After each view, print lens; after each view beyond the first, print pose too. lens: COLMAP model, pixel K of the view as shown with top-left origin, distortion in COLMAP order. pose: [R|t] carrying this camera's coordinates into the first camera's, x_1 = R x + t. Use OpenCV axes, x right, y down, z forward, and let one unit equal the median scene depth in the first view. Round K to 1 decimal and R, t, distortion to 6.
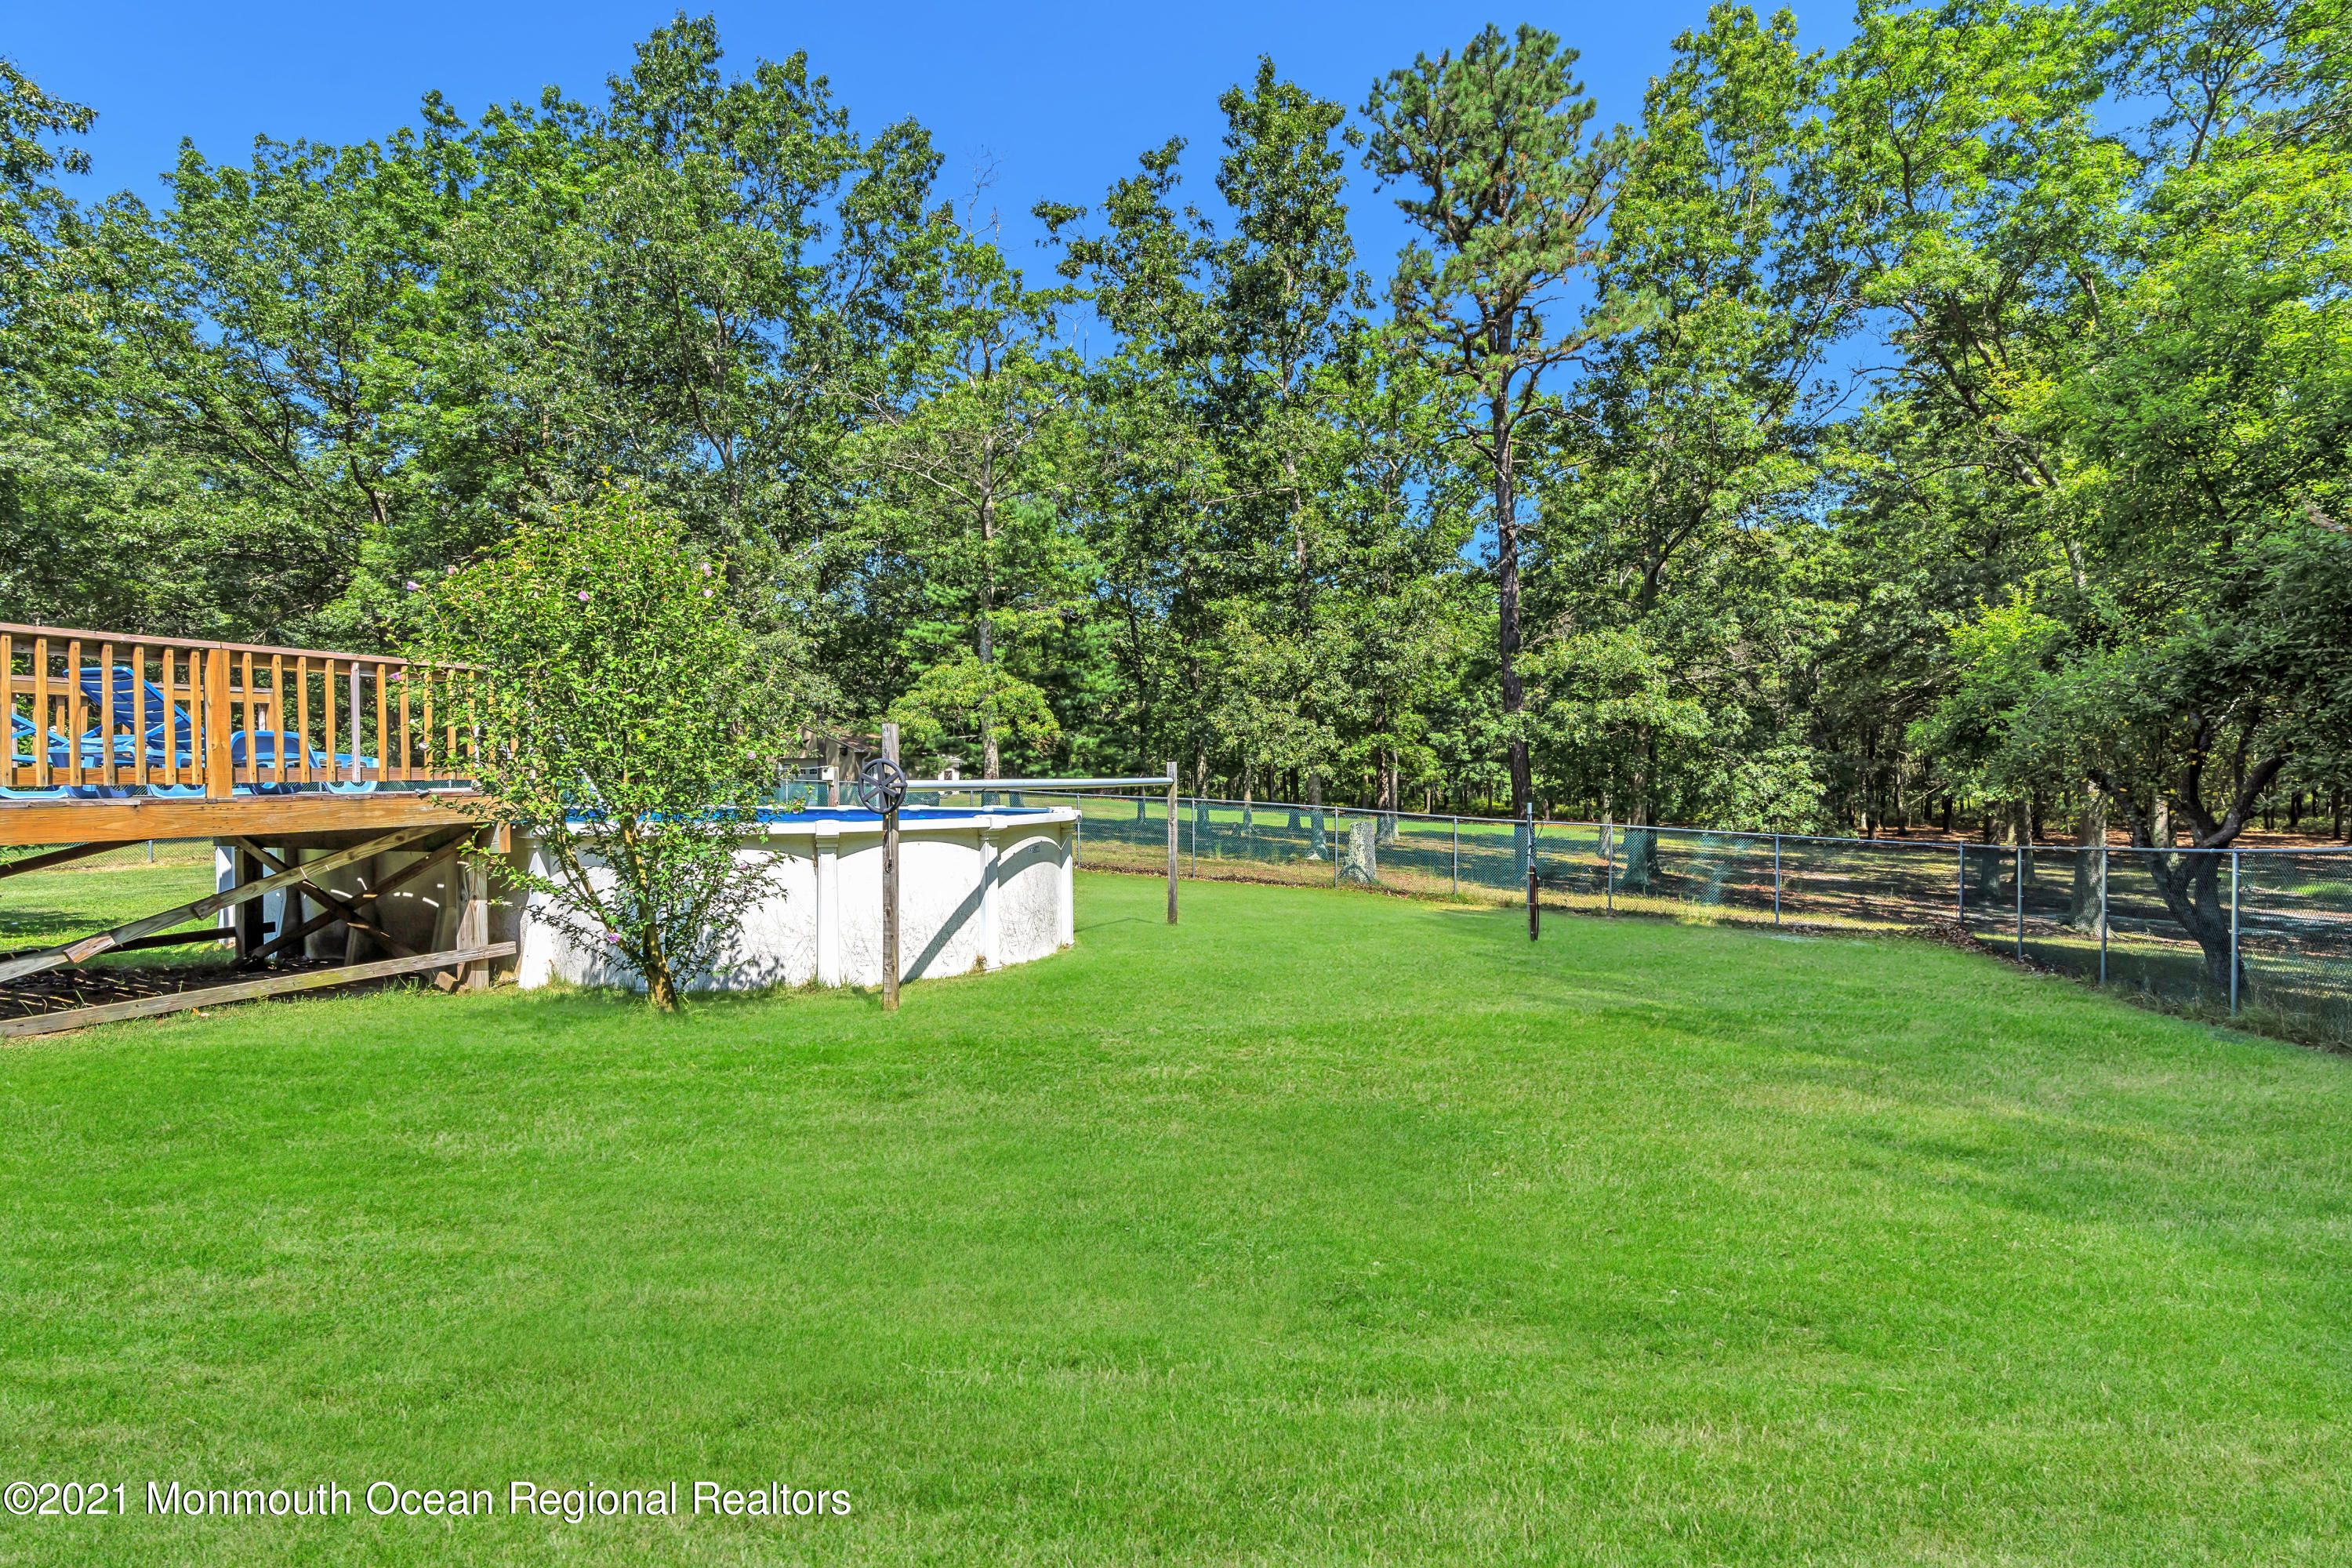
lens RADIAL K [[1063.9, 0, 1176.0], [0, 1063.9, 784.0], [0, 0, 1]] dist [-0.006102, 0.001862]
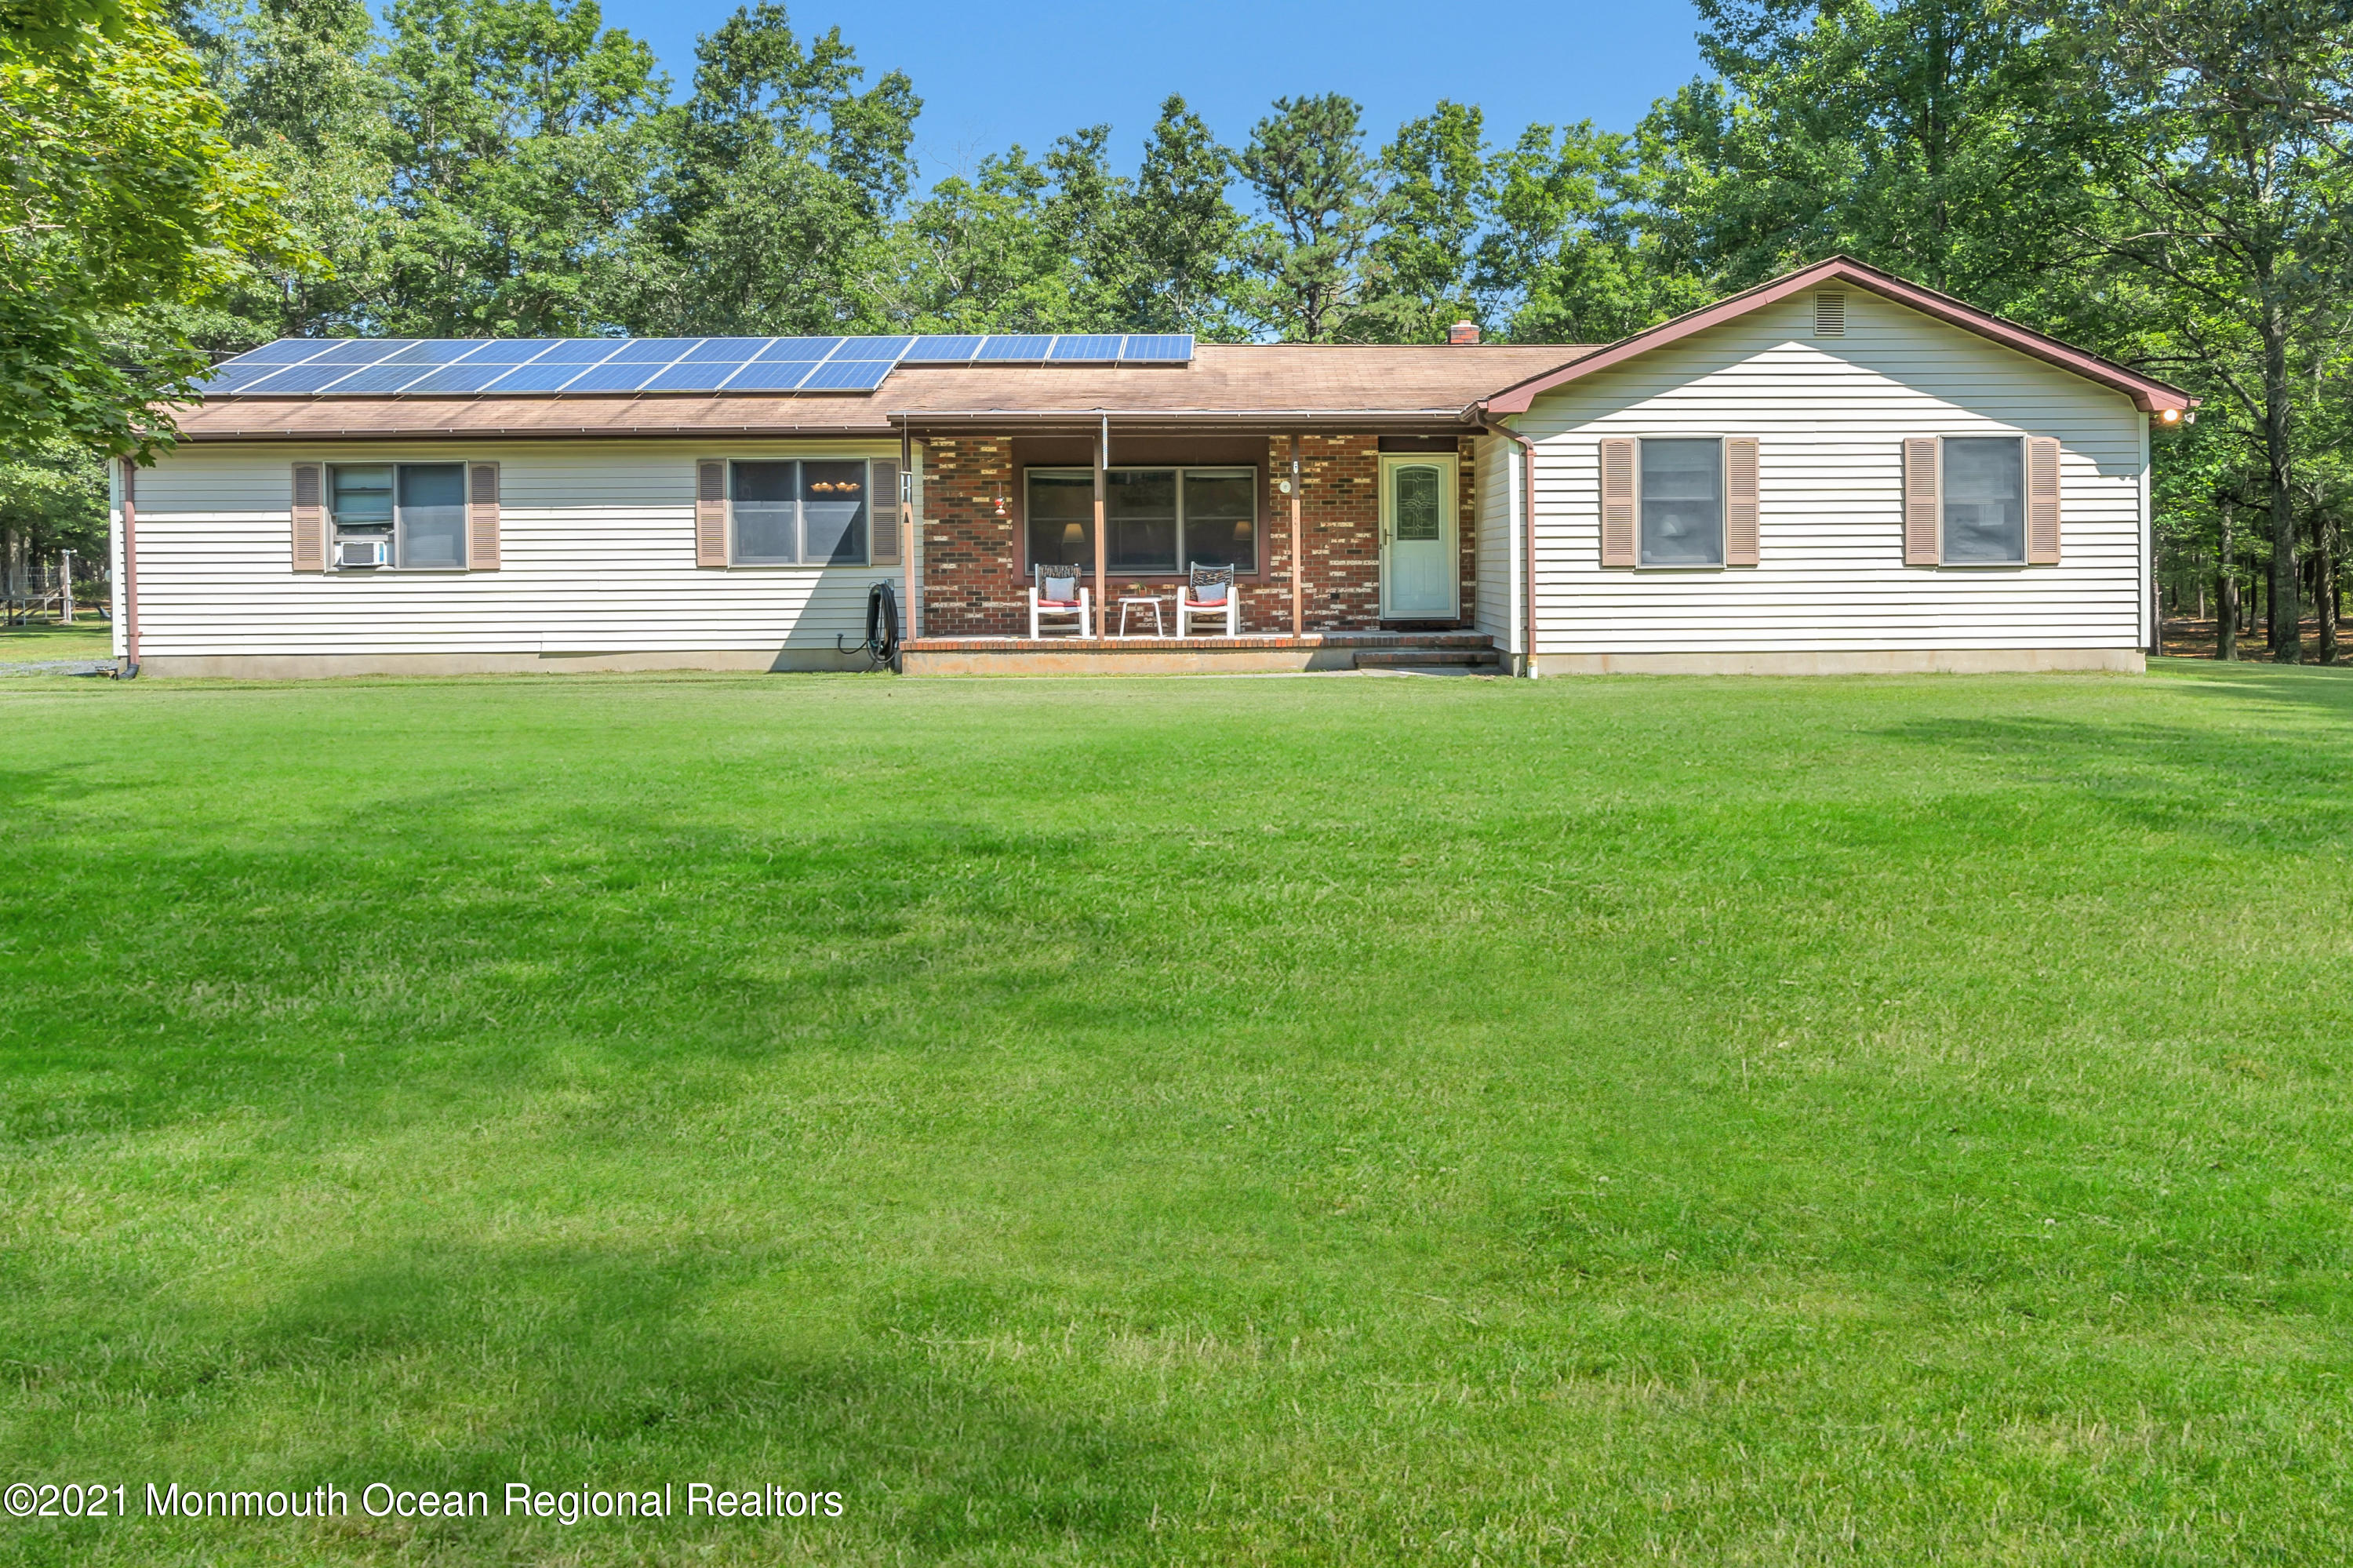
lens RADIAL K [[1064.4, 0, 1176.5], [0, 1064.4, 784.0], [0, 0, 1]] dist [-0.006102, 0.001862]
pose [[0.999993, 0.002190, 0.002995, -0.081865], [-0.002188, 0.999997, -0.000511, 0.204673], [-0.002997, 0.000505, 0.999995, 0.334390]]
